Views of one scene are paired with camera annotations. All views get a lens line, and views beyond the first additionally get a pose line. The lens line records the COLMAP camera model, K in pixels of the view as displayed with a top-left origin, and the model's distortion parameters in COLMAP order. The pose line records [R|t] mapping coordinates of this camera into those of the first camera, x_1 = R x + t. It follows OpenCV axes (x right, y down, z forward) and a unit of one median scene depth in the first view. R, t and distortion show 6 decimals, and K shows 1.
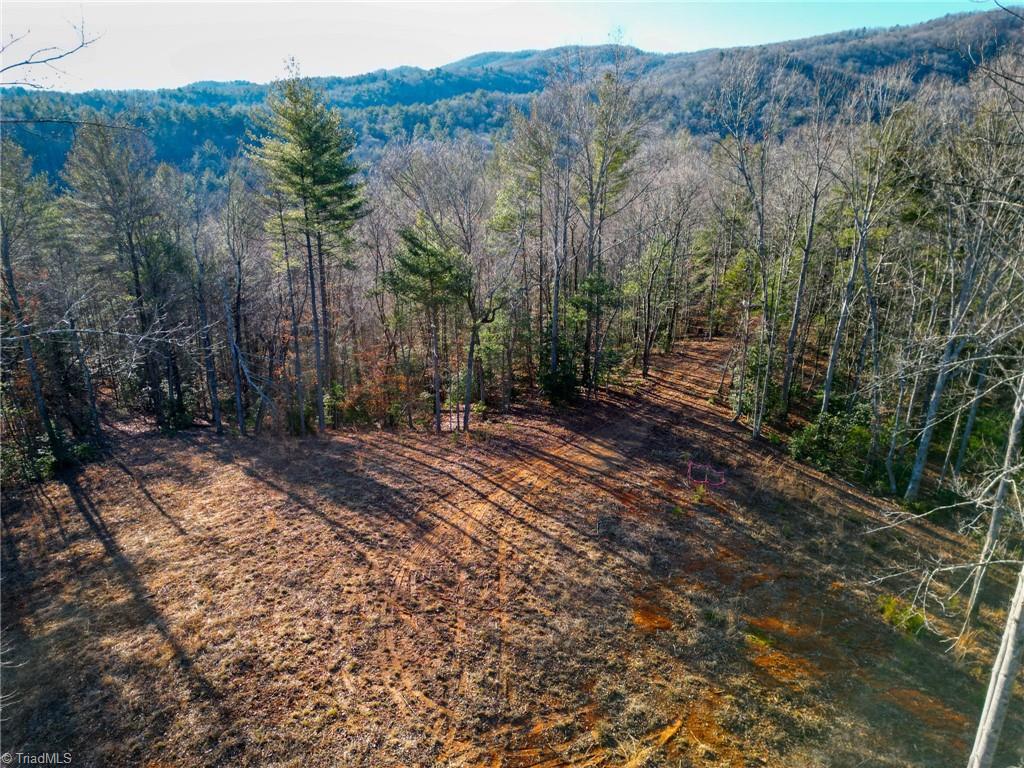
lens RADIAL K [[703.7, 0, 512.0], [0, 703.7, 384.0], [0, 0, 1]] dist [0.081090, -0.078281]
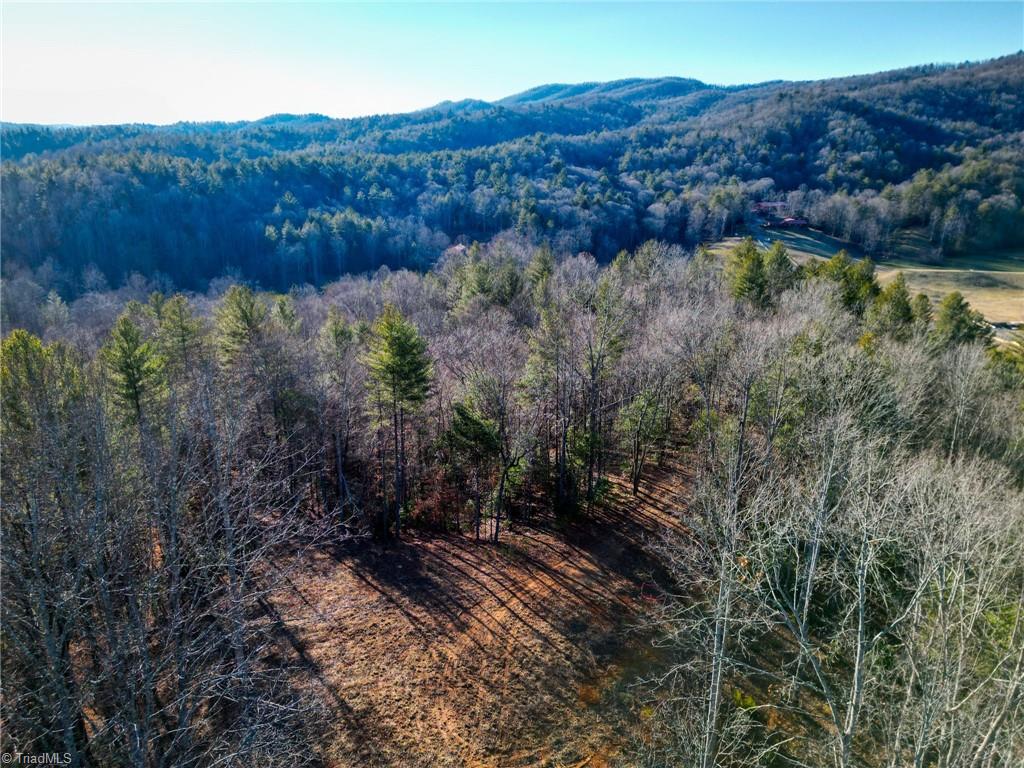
lens RADIAL K [[703.7, 0, 512.0], [0, 703.7, 384.0], [0, 0, 1]] dist [0.081090, -0.078281]
pose [[0.996726, 0.031416, -0.074494, 0.099179], [-0.033743, 0.998975, -0.030188, -0.334250], [0.073469, 0.032603, 0.996764, -0.688928]]
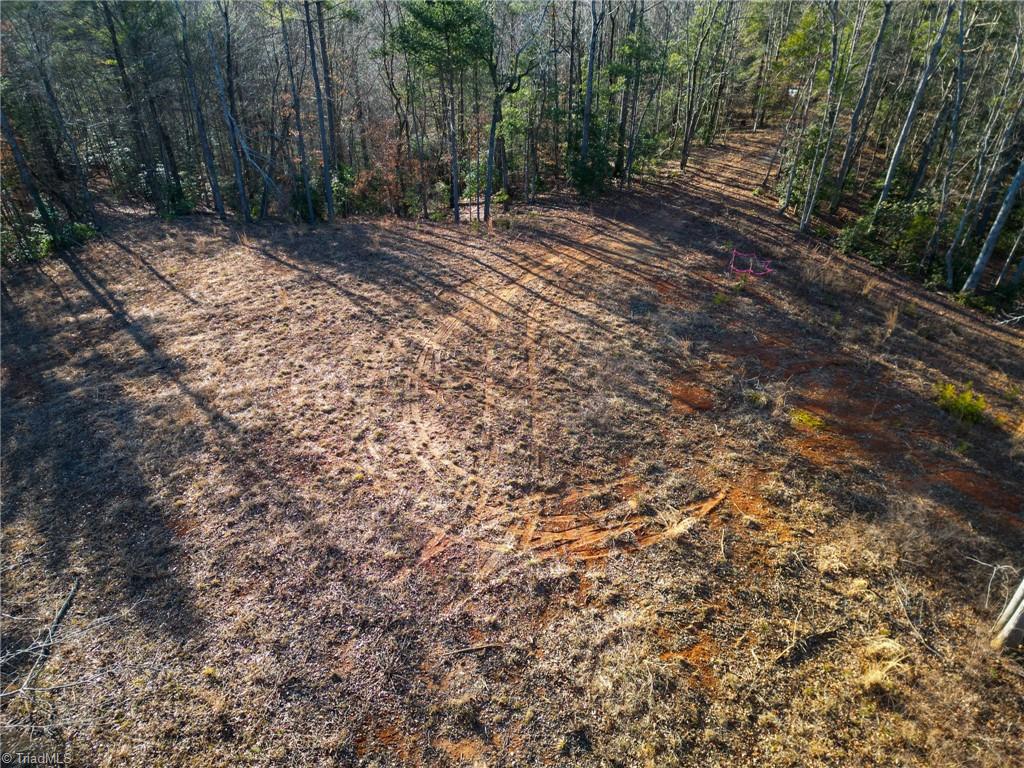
lens RADIAL K [[703.7, 0, 512.0], [0, 703.7, 384.0], [0, 0, 1]] dist [0.081090, -0.078281]
pose [[0.999711, 0.017442, -0.016532, -0.022399], [-0.012786, 0.968516, 0.248623, 0.070323], [0.020348, -0.248340, 0.968459, 0.083412]]
